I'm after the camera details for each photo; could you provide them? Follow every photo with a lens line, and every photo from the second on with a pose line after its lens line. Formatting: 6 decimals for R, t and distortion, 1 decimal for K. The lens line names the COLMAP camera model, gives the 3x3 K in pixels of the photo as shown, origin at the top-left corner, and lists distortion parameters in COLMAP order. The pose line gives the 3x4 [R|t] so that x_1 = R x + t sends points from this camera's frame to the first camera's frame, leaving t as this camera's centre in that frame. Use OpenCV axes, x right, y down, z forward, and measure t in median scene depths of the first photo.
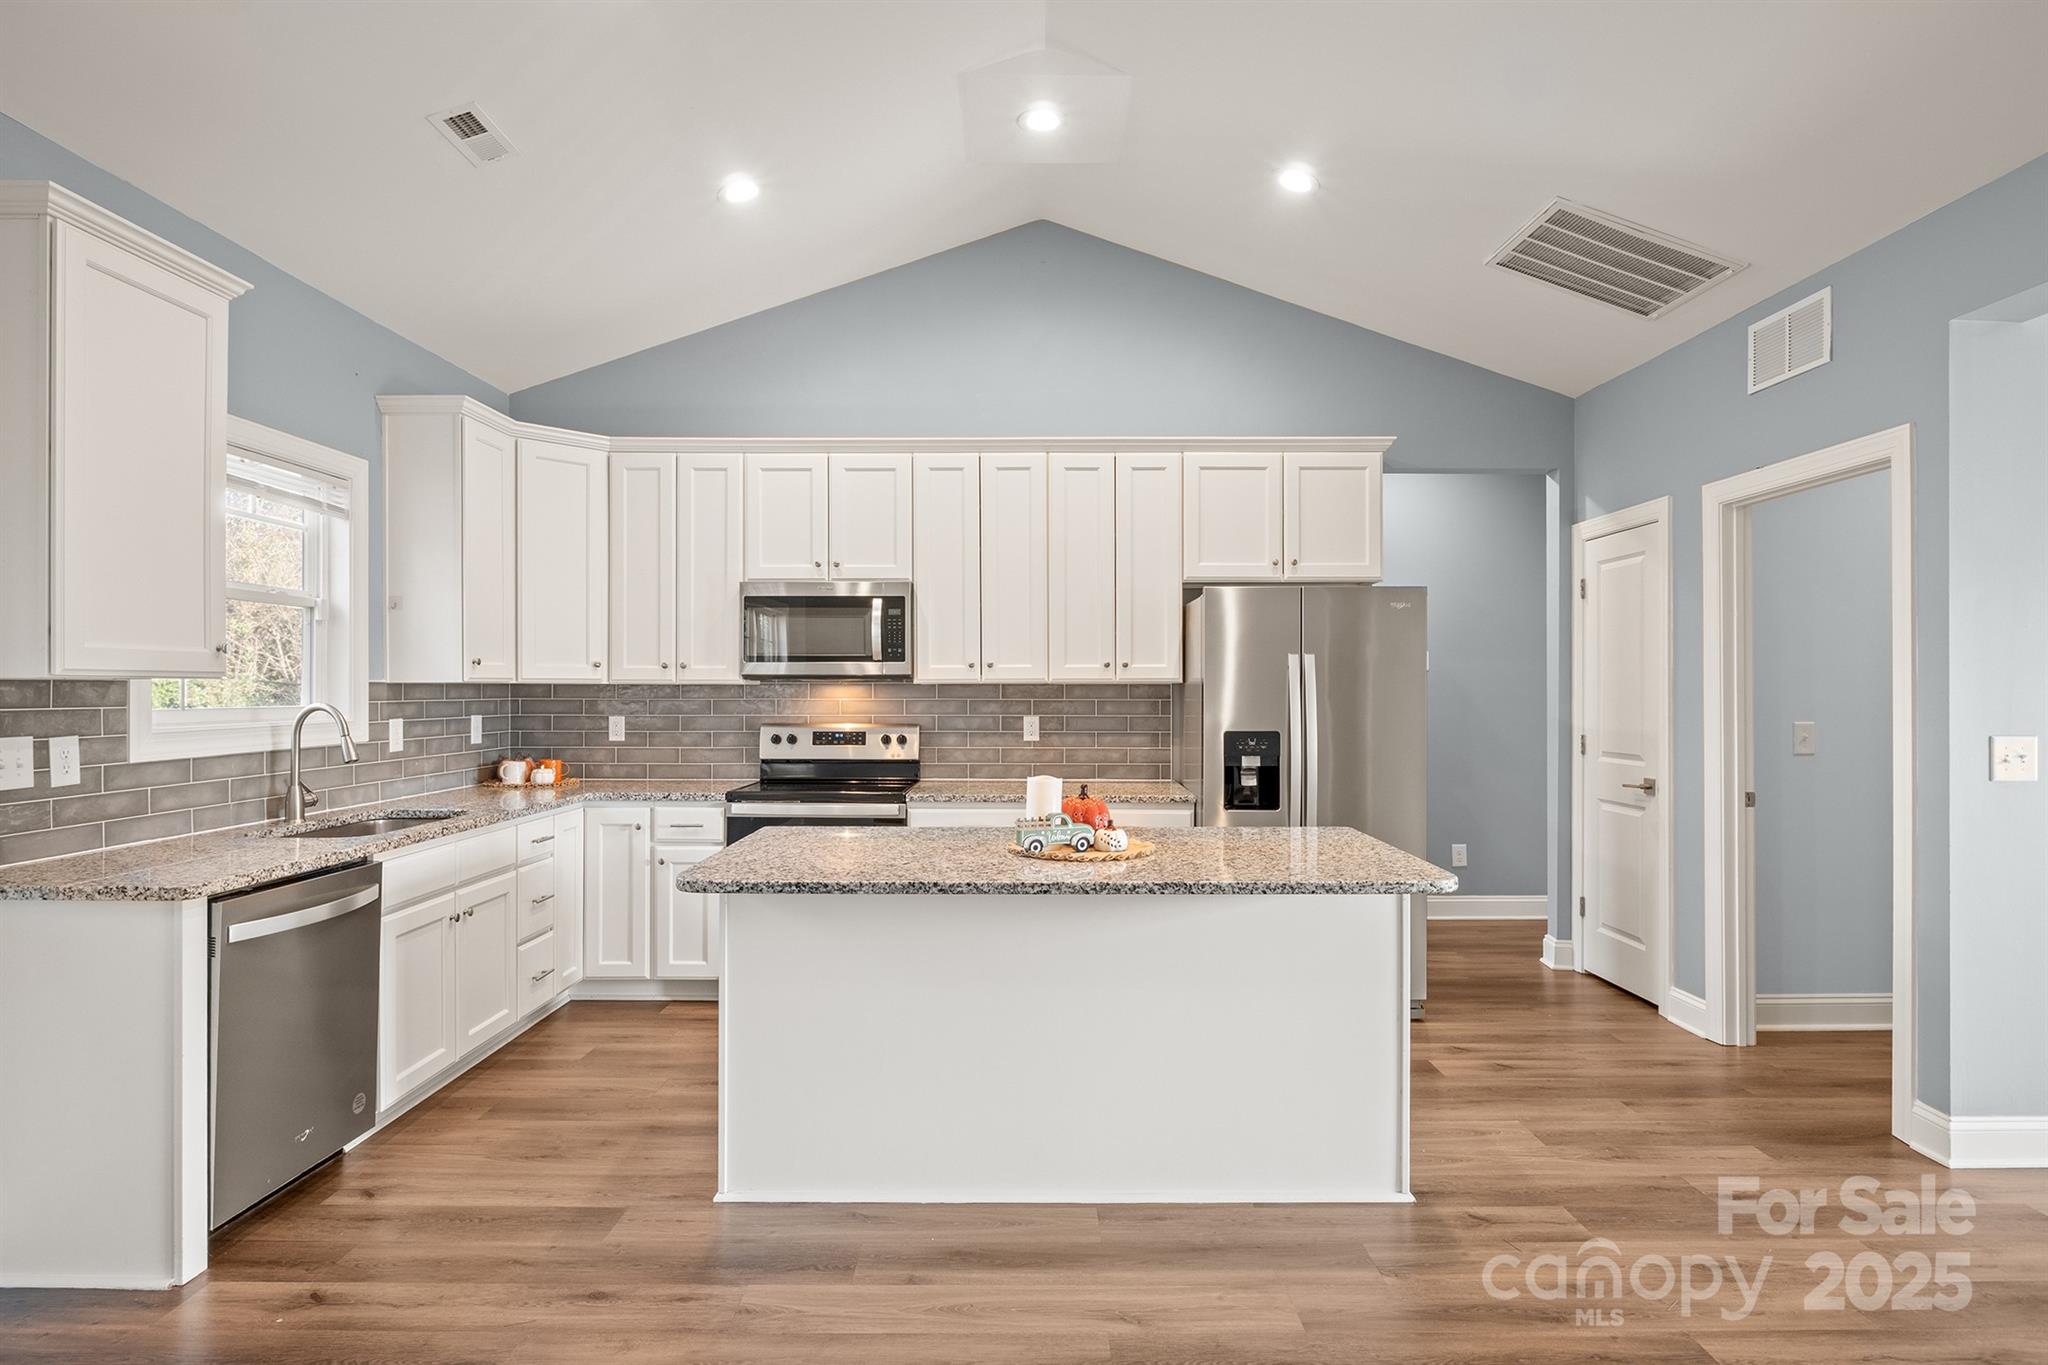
lens RADIAL K [[1085.6, 0, 1024.3], [0, 1085.6, 690.2], [0, 0, 1]] dist [-0.004282, -0.002249]
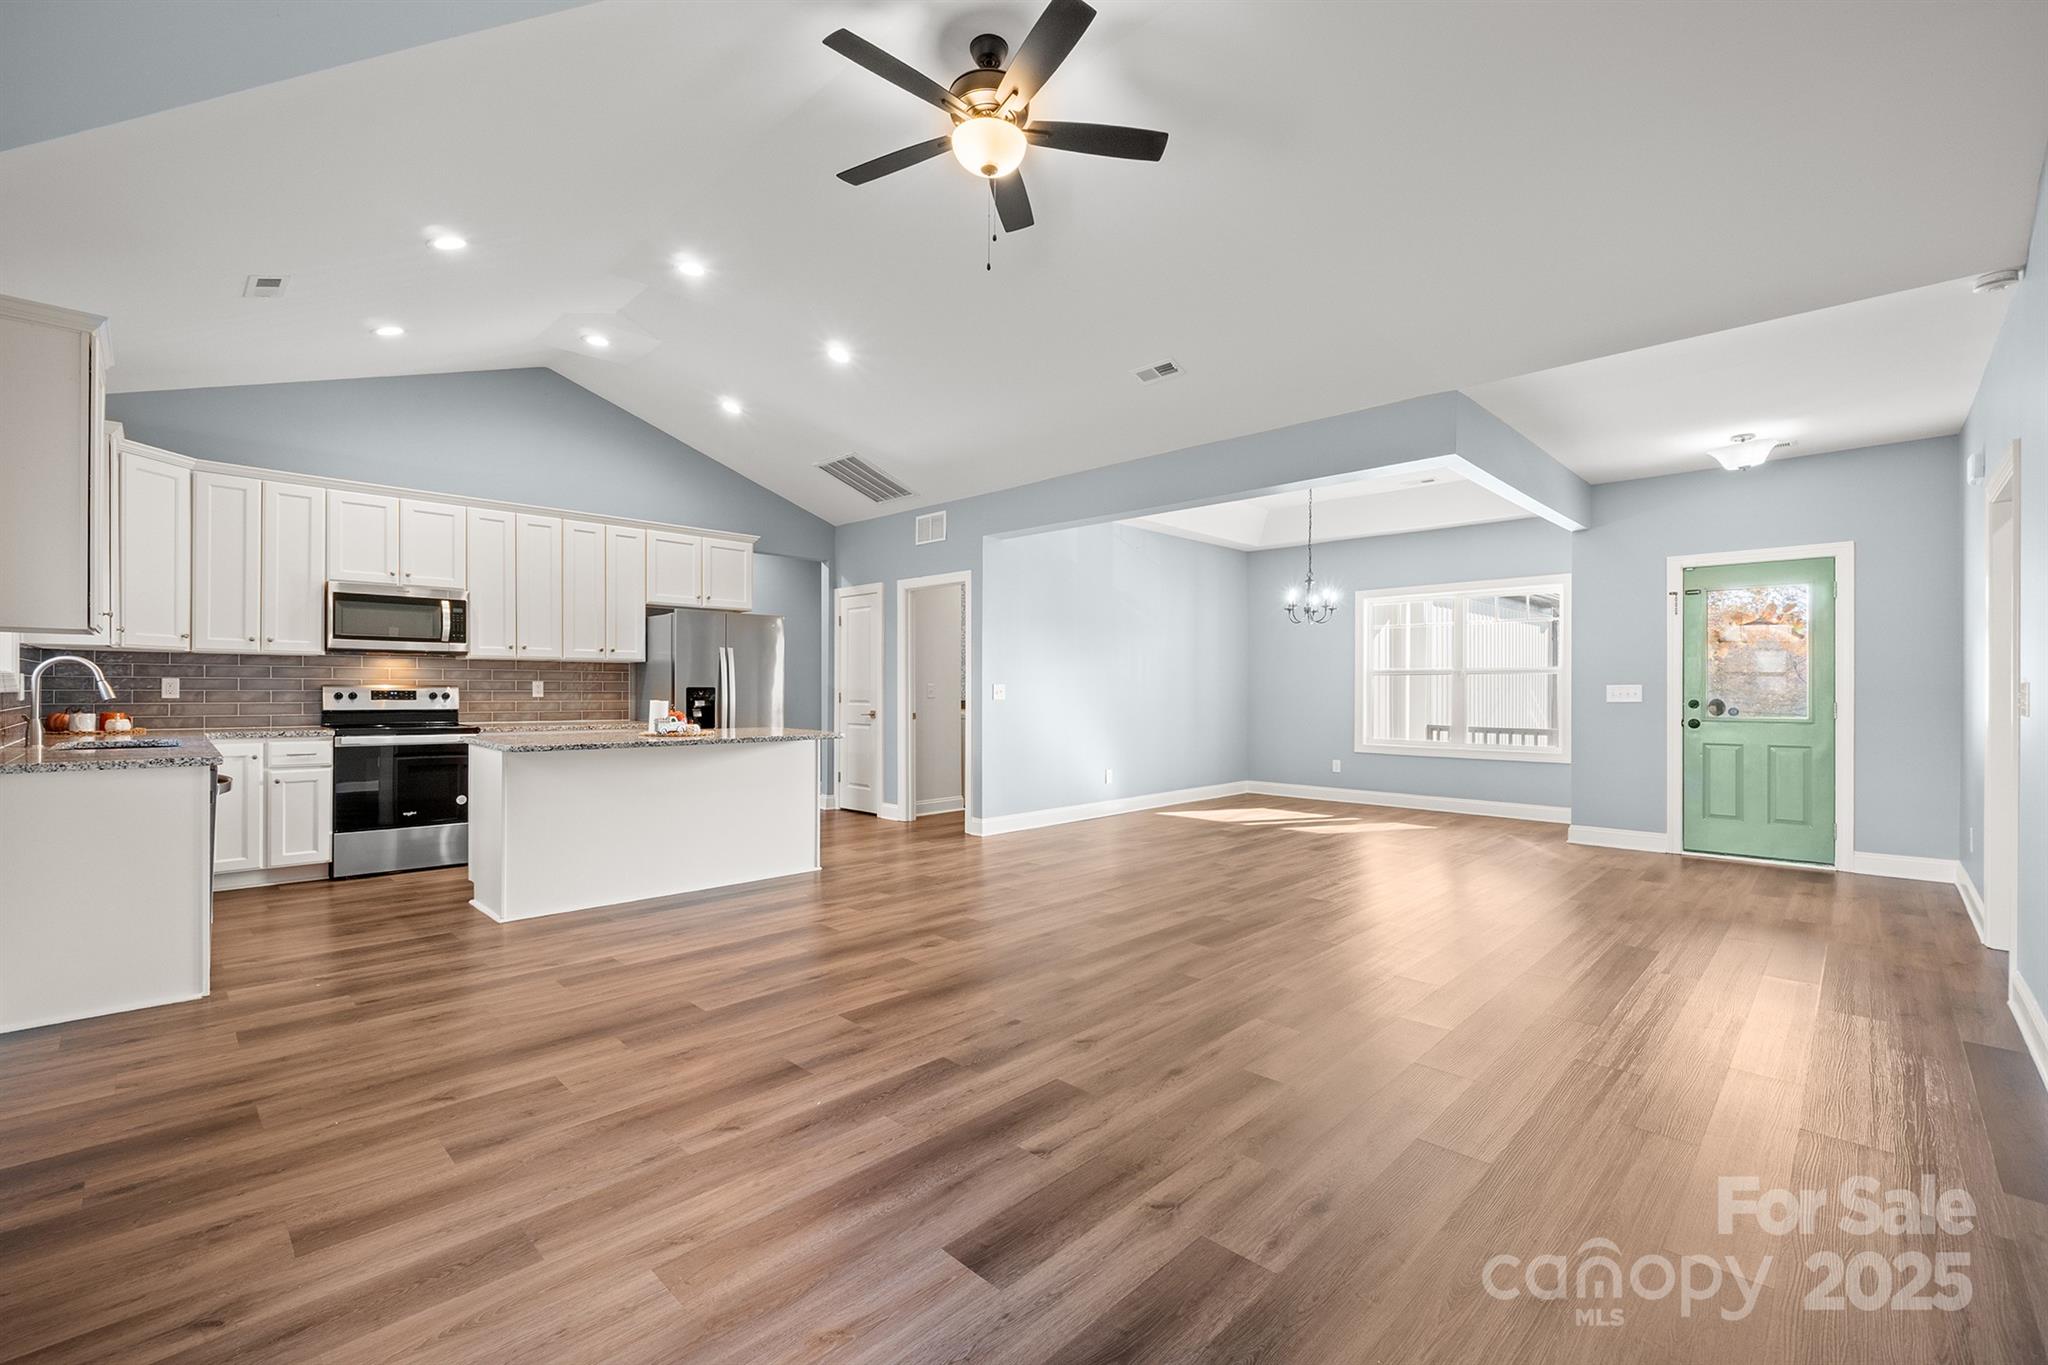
lens RADIAL K [[871.9, 0, 1034.7], [0, 871.9, 692.6], [0, 0, 1]] dist [-0.010135, -0.000103]
pose [[0.698484, 0.000464, 0.715625, -0.419708], [-0.004863, 0.999980, 0.004097, 0.033791], [-0.715609, -0.006342, 0.698473, -0.425936]]
